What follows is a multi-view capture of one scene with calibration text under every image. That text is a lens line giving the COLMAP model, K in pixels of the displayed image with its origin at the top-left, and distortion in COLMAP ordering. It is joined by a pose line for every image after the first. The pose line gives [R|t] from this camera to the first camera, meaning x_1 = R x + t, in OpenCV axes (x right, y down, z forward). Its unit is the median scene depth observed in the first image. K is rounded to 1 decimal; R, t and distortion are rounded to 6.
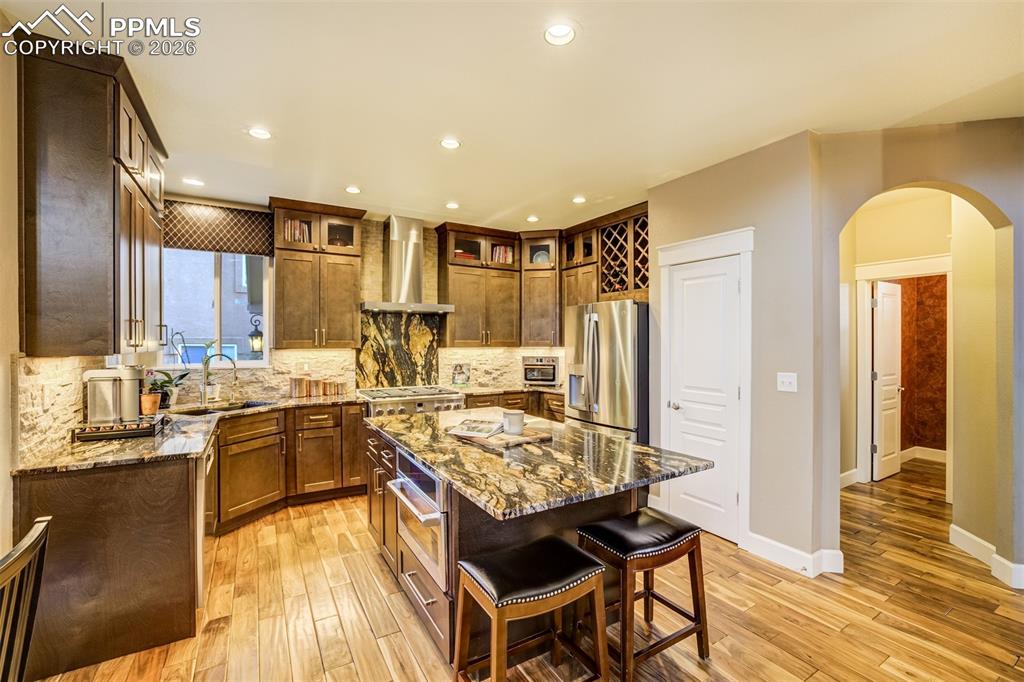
lens RADIAL K [[435.5, 0, 514.9], [0, 435.5, 343.9], [0, 0, 1]] dist [-0.040823, 0.012094]
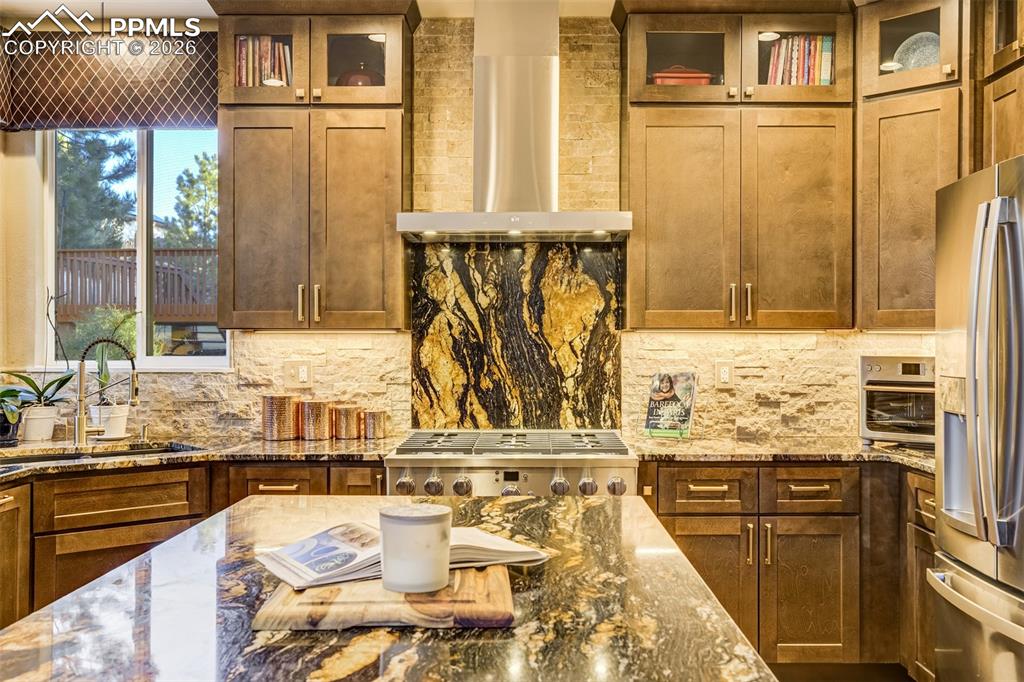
lens RADIAL K [[978.7, 0, 515.1], [0, 978.7, 339.5], [0, 0, 1]] dist [-0.013335, 0.000000]
pose [[0.855615, -0.000655, -0.517612, 0.235574], [-0.002449, 0.999983, -0.005313, 0.026536], [0.517606, 0.005813, 0.855599, 0.284940]]
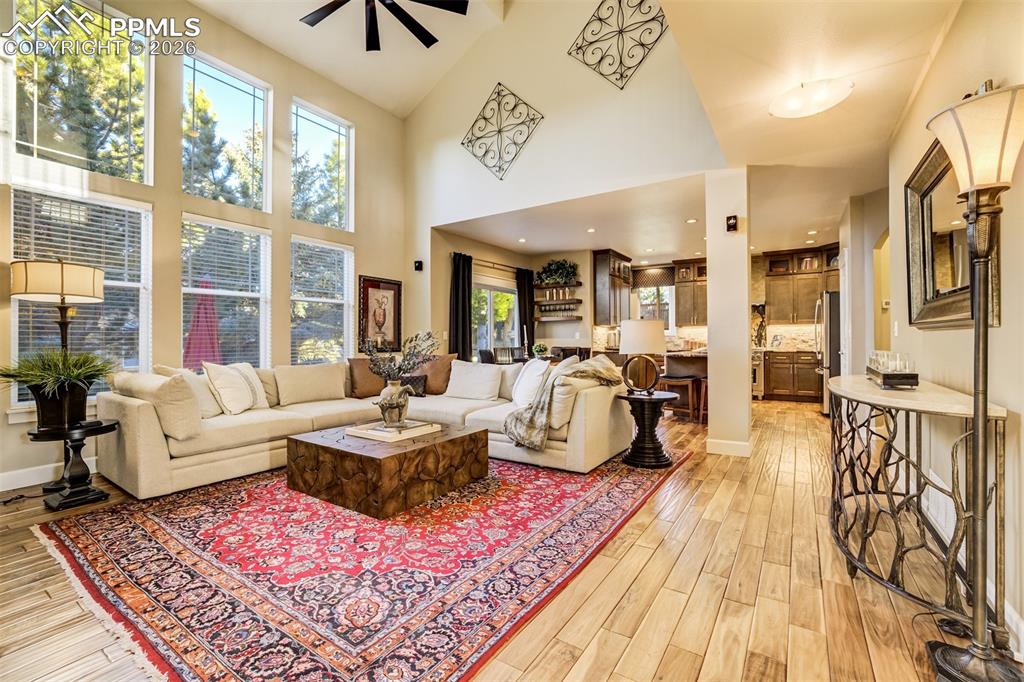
lens RADIAL K [[435.5, 0, 519.3], [0, 435.5, 344.2], [0, 0, 1]] dist [-0.040823, 0.012094]
pose [[0.442756, 0.006084, -0.896621, 1.136601], [0.000488, 0.999975, 0.007026, 0.087848], [0.896642, -0.003548, 0.442742, -0.759622]]
